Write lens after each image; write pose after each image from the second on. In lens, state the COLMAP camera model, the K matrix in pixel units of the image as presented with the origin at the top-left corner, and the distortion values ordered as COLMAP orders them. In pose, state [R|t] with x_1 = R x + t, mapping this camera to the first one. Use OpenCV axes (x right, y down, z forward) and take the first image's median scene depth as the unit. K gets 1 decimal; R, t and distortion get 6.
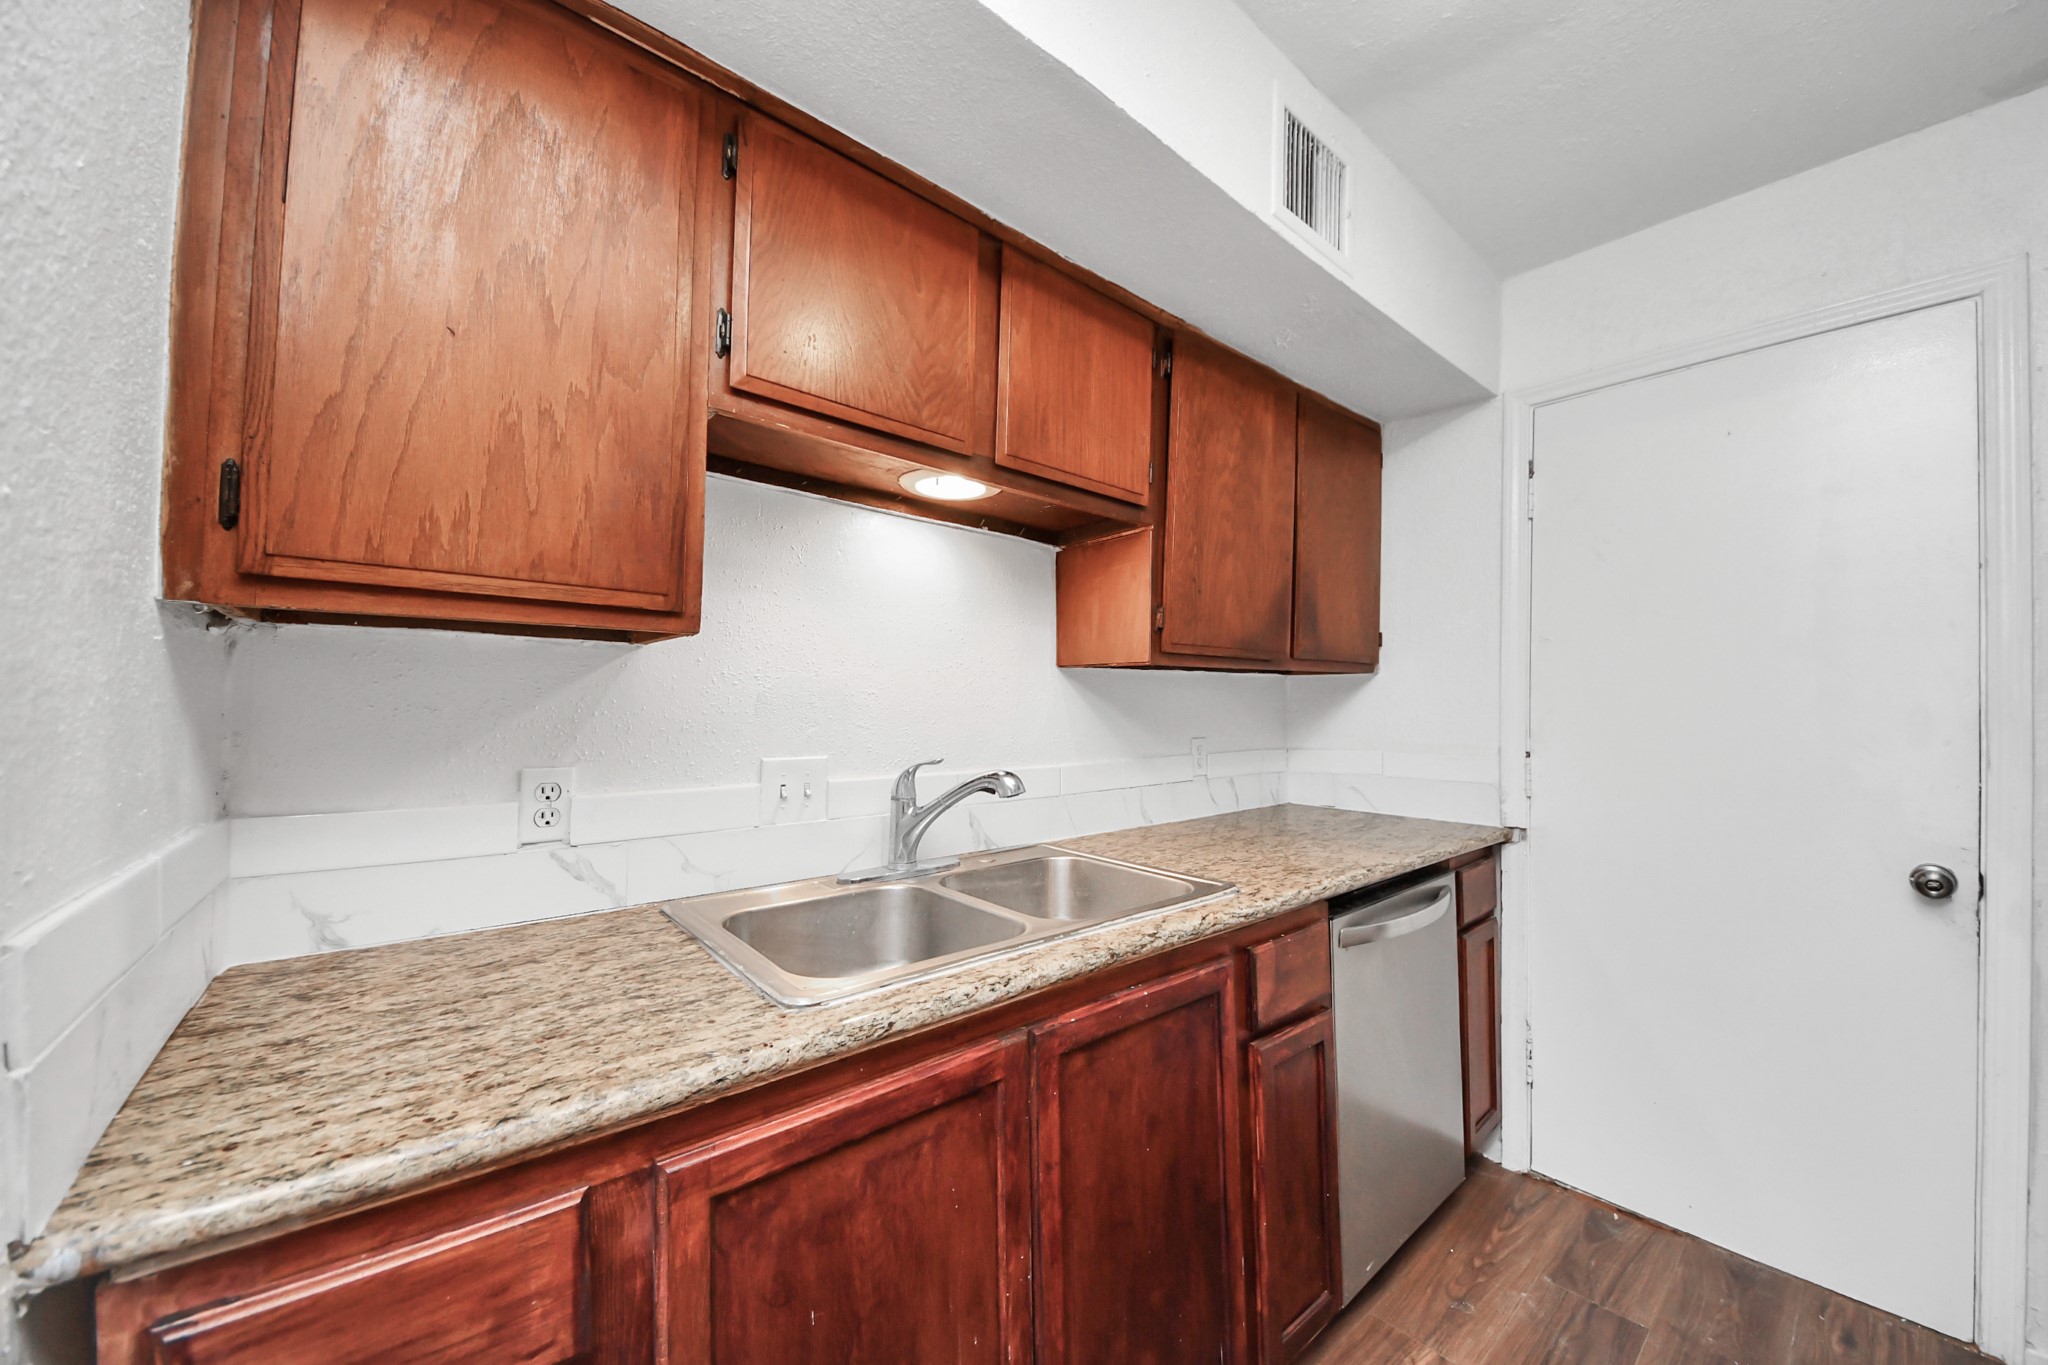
lens RADIAL K [[742.4, 0, 1024.0], [0, 742.4, 682.5], [0, 0, 1]] dist [0.016673, -0.015453]
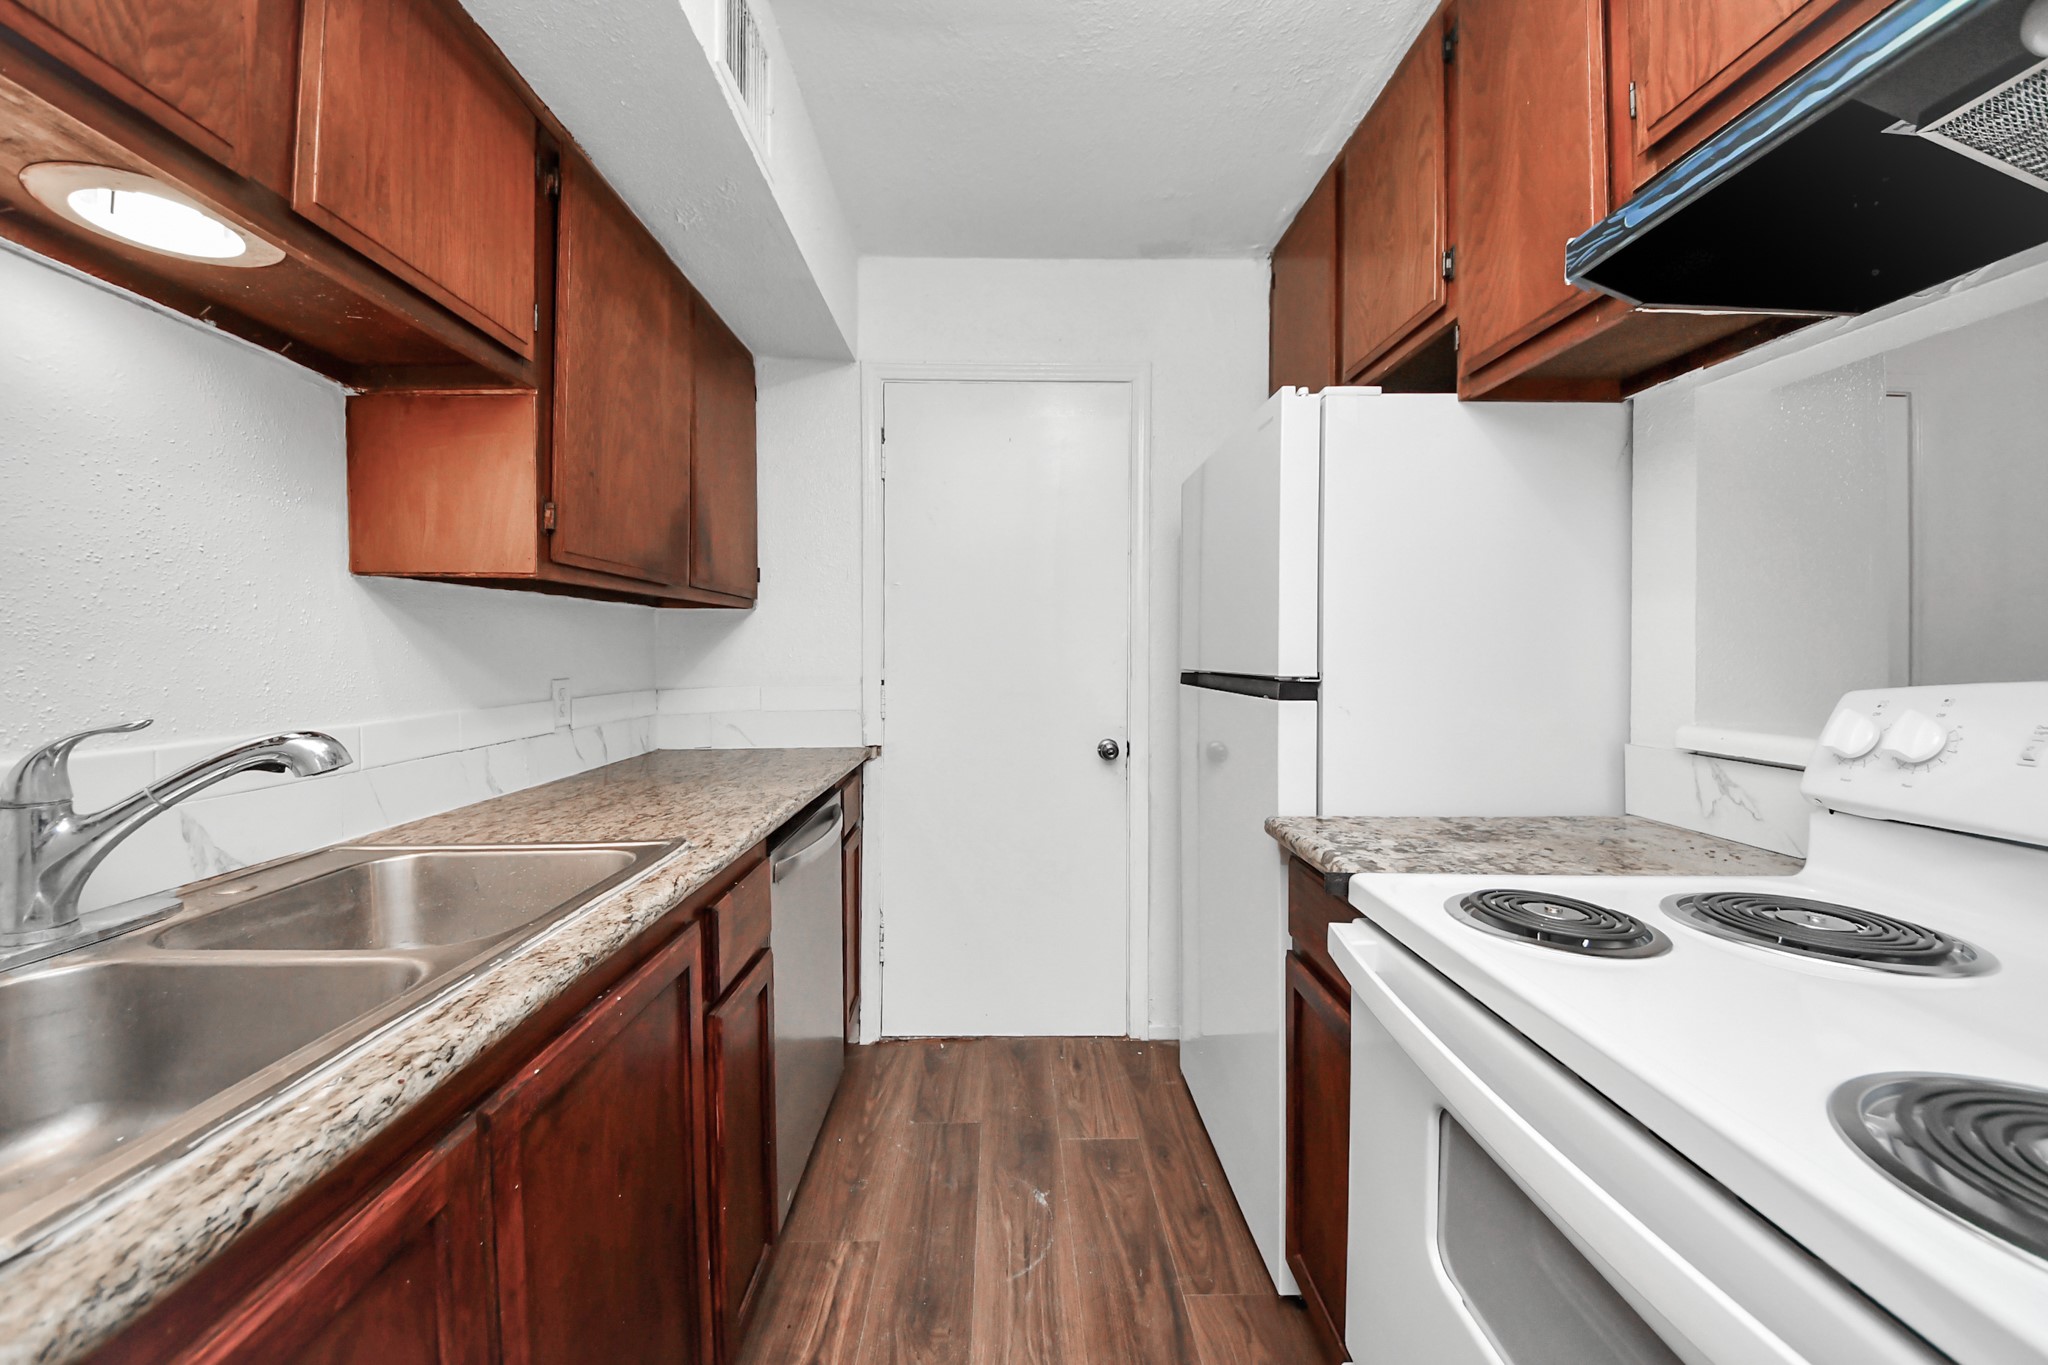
lens RADIAL K [[749.1, 0, 1028.6], [0, 749.1, 658.1], [0, 0, 1]] dist [0.008499, -0.013005]
pose [[0.613236, -0.013338, 0.789787, -0.136283], [-0.014690, 0.999492, 0.028286, 0.031882], [-0.789763, -0.028948, 0.612728, 0.158405]]
